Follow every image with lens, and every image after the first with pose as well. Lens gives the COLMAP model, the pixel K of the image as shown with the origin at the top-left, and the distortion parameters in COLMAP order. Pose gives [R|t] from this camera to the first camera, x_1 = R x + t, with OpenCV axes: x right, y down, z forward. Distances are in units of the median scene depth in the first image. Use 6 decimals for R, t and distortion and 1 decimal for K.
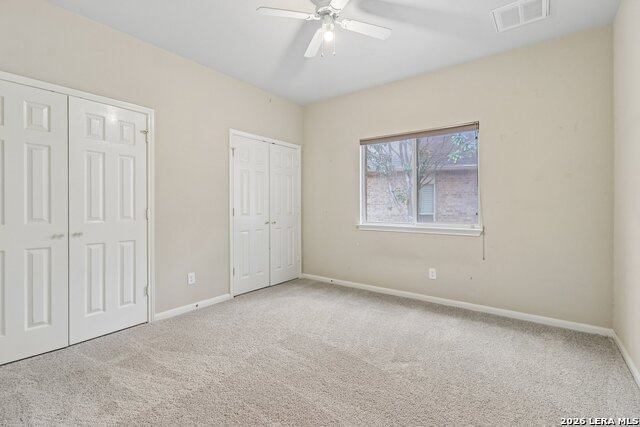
lens RADIAL K [[296.8, 0, 321.8], [0, 296.8, 207.4], [0, 0, 1]] dist [0.001691, 0.000000]
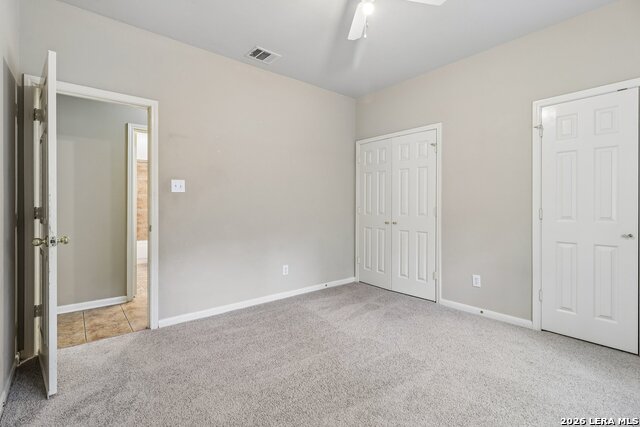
lens RADIAL K [[296.8, 0, 318.4], [0, 296.8, 208.9], [0, 0, 1]] dist [0.001691, 0.000000]
pose [[-0.232345, 0.009853, -0.972583, 0.678659], [-0.005385, 0.999920, 0.011416, -0.001588], [0.972618, 0.007890, -0.232274, 0.801596]]
